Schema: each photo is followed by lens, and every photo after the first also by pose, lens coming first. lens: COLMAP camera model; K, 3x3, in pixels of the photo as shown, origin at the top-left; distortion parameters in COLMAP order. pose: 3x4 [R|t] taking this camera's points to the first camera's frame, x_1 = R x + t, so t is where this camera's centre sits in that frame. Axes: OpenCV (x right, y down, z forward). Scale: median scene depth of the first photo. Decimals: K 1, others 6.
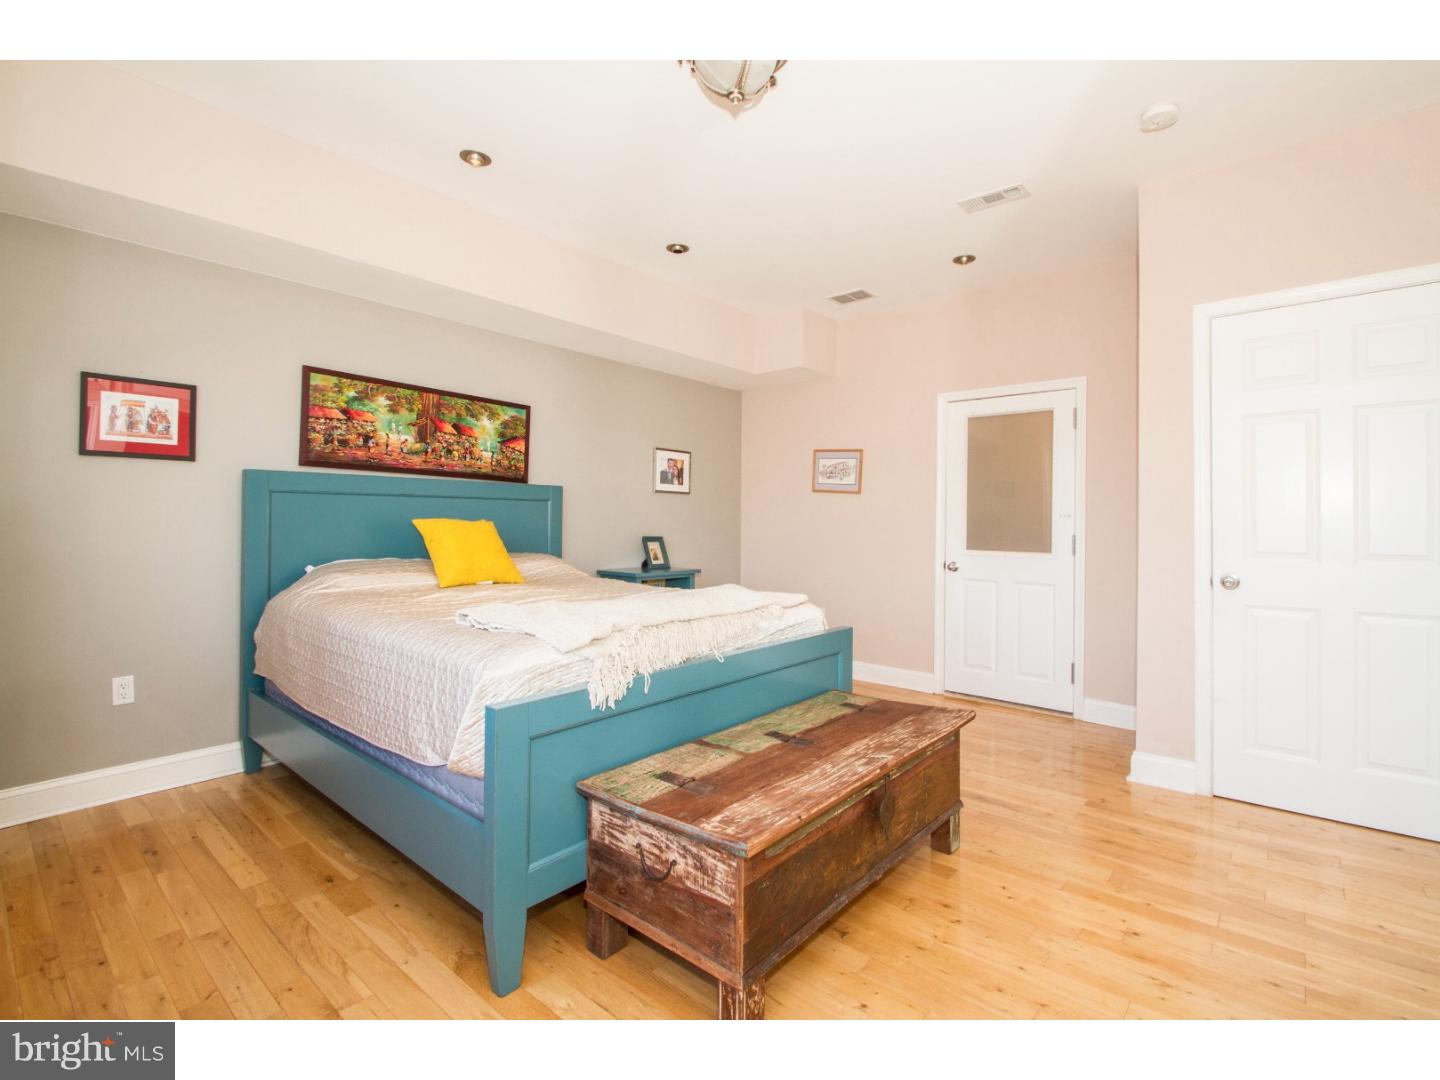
lens RADIAL K [[667.7, 0, 745.8], [0, 667.7, 518.4], [0, 0, 1]] dist [0.007024, -0.013120]
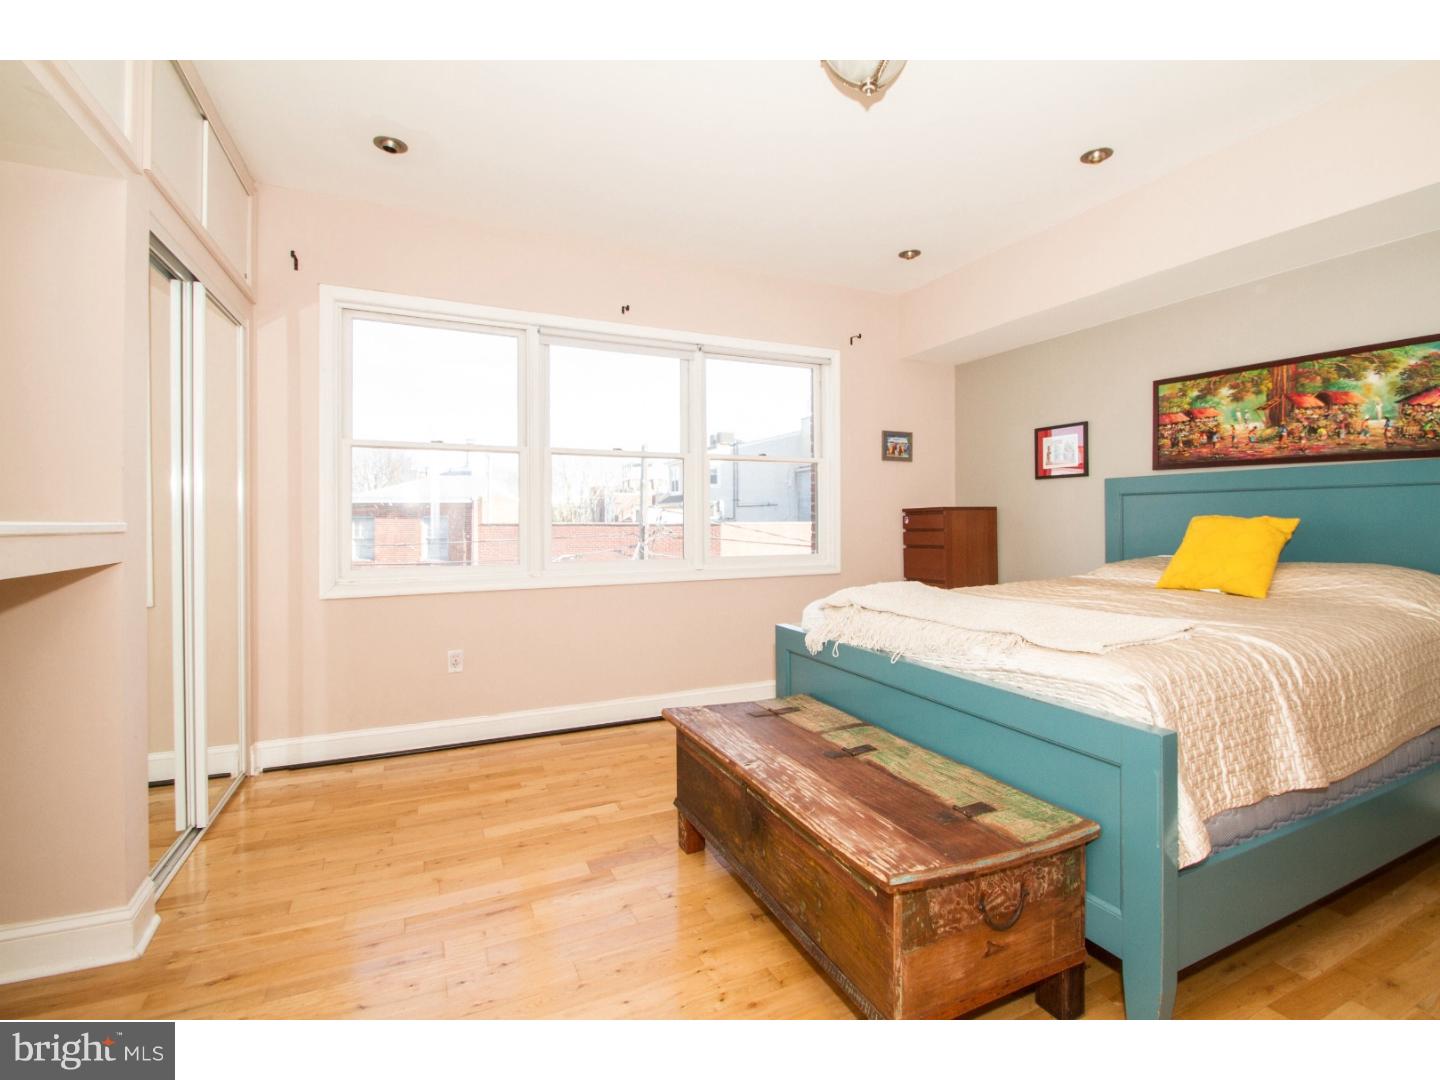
lens RADIAL K [[667.7, 0, 745.8], [0, 667.7, 518.4], [0, 0, 1]] dist [0.007024, -0.013120]
pose [[-0.411228, -0.007370, -0.911503, 0.611952], [0.005487, 0.999929, -0.010561, 0.009864], [0.911516, -0.009344, -0.411158, 0.790700]]
